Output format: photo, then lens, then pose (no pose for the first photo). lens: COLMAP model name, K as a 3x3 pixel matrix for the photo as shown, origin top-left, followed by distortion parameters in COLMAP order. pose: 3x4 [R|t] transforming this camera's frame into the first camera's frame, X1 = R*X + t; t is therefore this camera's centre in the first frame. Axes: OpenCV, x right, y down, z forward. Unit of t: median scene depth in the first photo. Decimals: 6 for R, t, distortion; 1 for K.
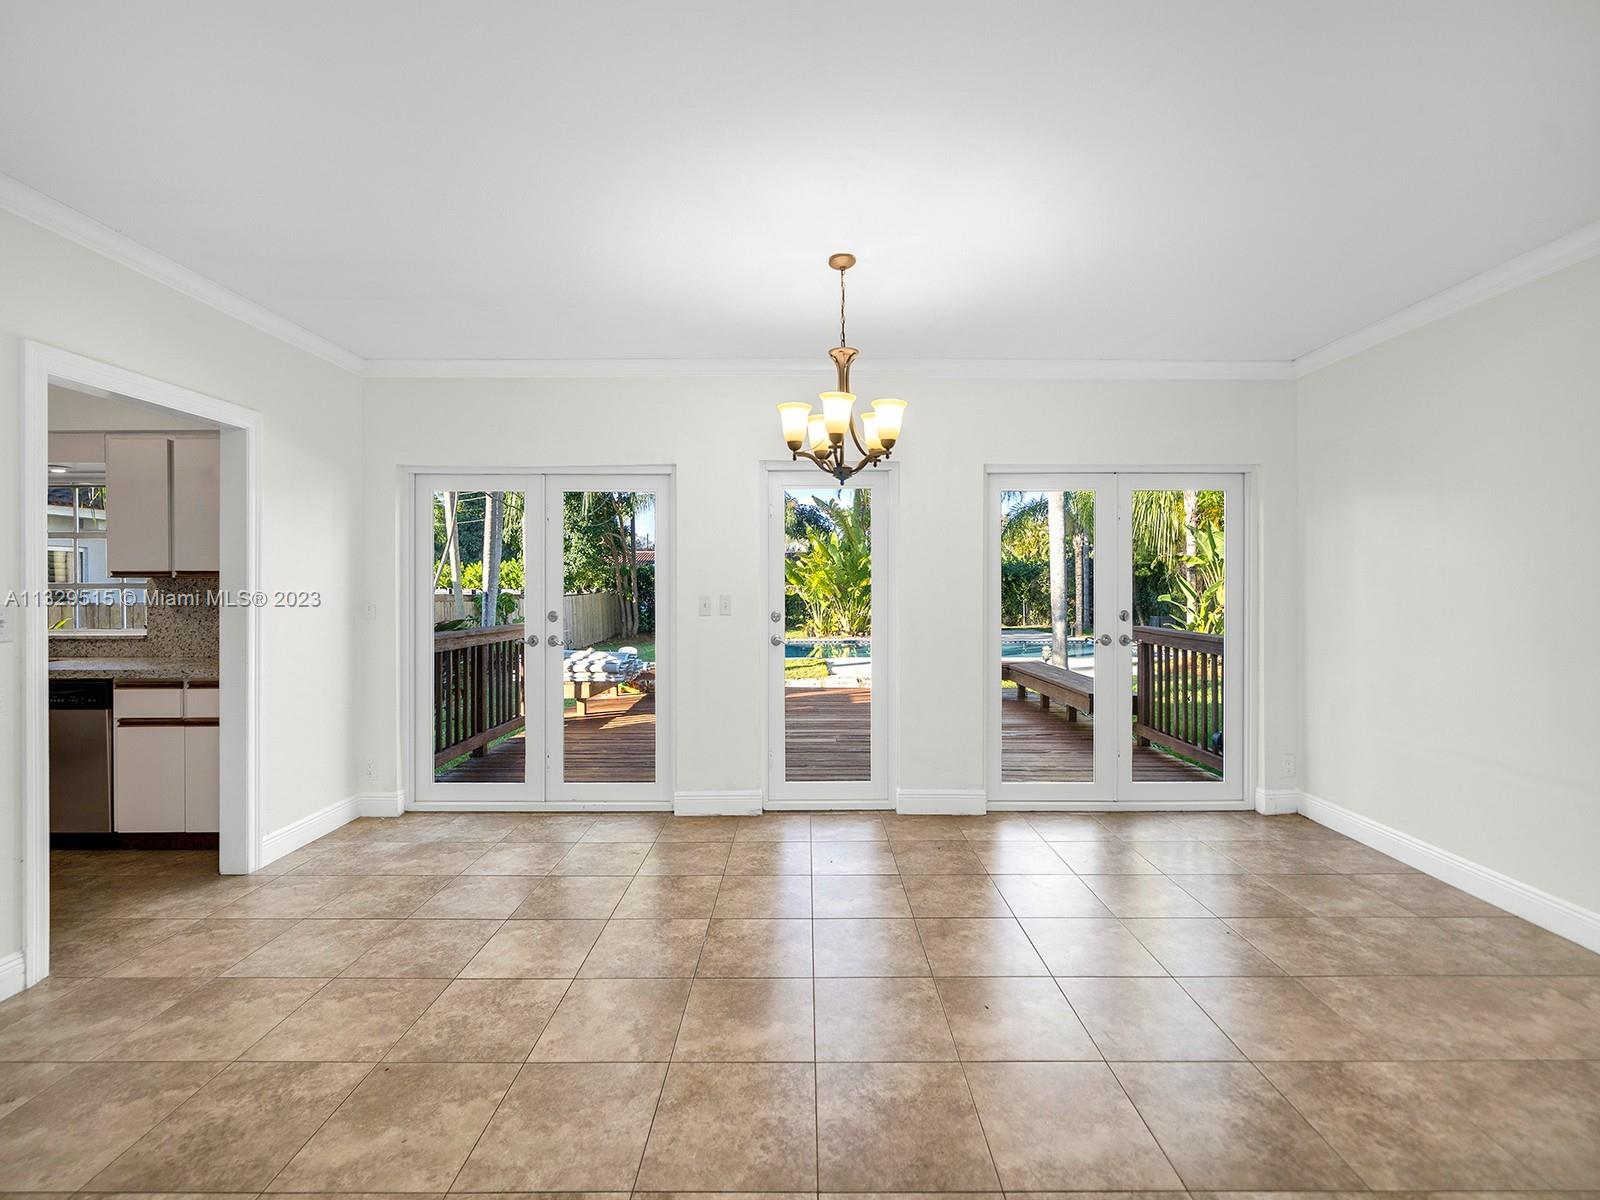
lens RADIAL K [[654.5, 0, 792.1], [0, 654.5, 591.9], [0, 0, 1]] dist [-0.002225, 0.000357]
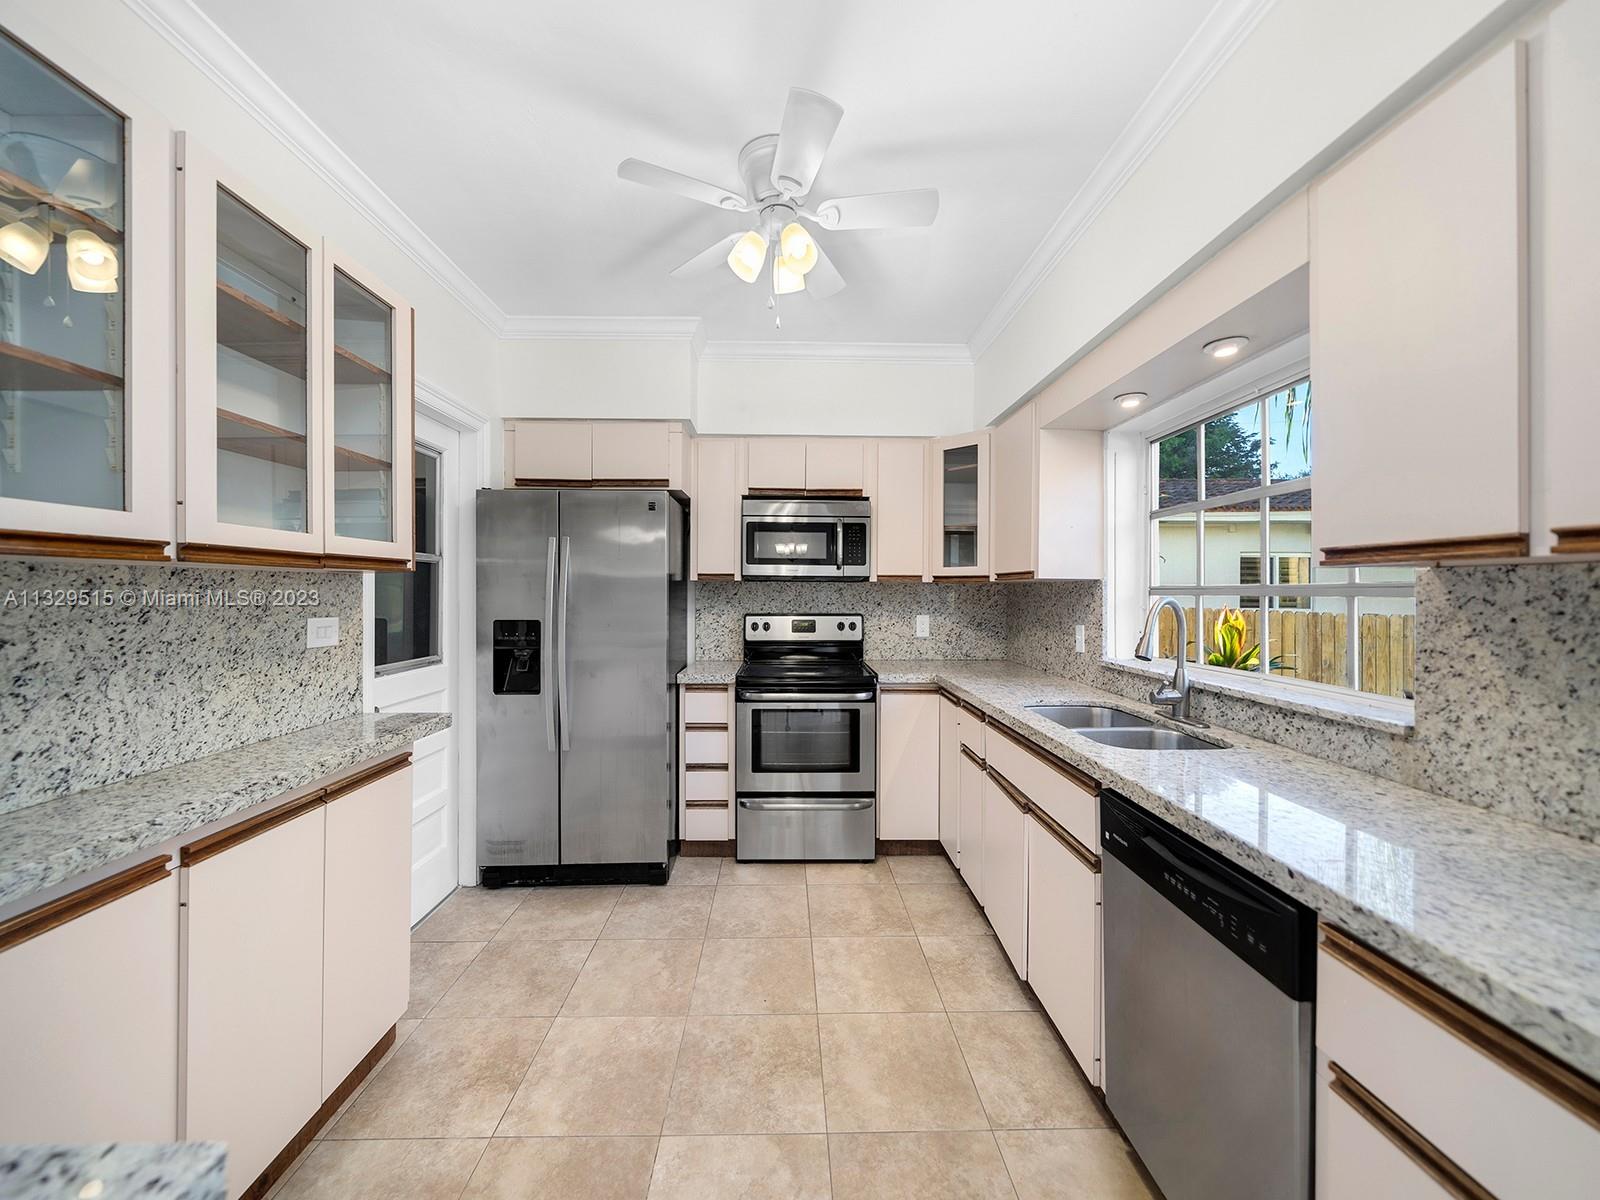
lens RADIAL K [[588.6, 0, 797.9], [0, 588.6, 594.7], [0, 0, 1]] dist [0.000015, 0.000079]
pose [[0.019897, 0.000959, -0.999802, -0.763624], [-0.006684, 0.999977, 0.000826, -0.005097], [0.999780, 0.006666, 0.019903, 0.744502]]
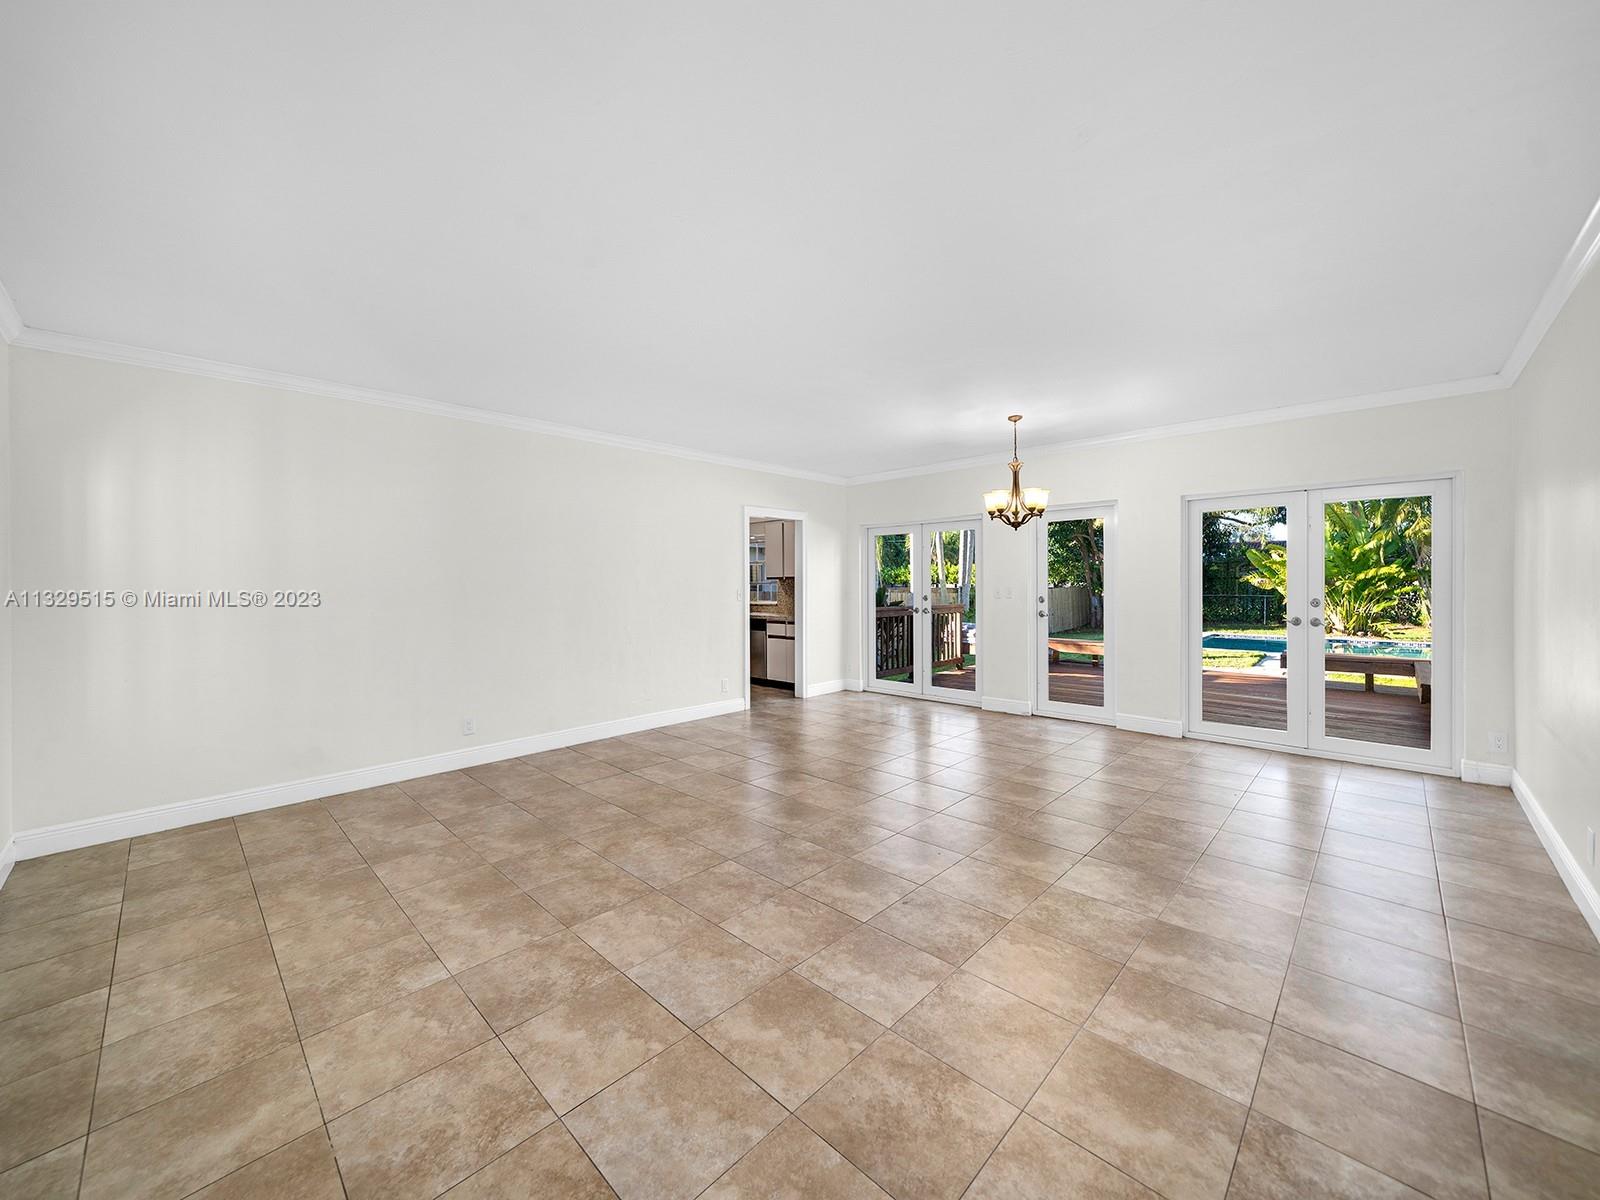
lens RADIAL K [[588.6, 0, 805.7], [0, 588.6, 591.4], [0, 0, 1]] dist [0.000015, 0.000079]
pose [[0.727640, 0.004187, -0.685946, 0.662658], [0.001036, 0.999974, 0.007202, 0.005687], [0.685958, -0.005951, 0.727617, -0.580408]]
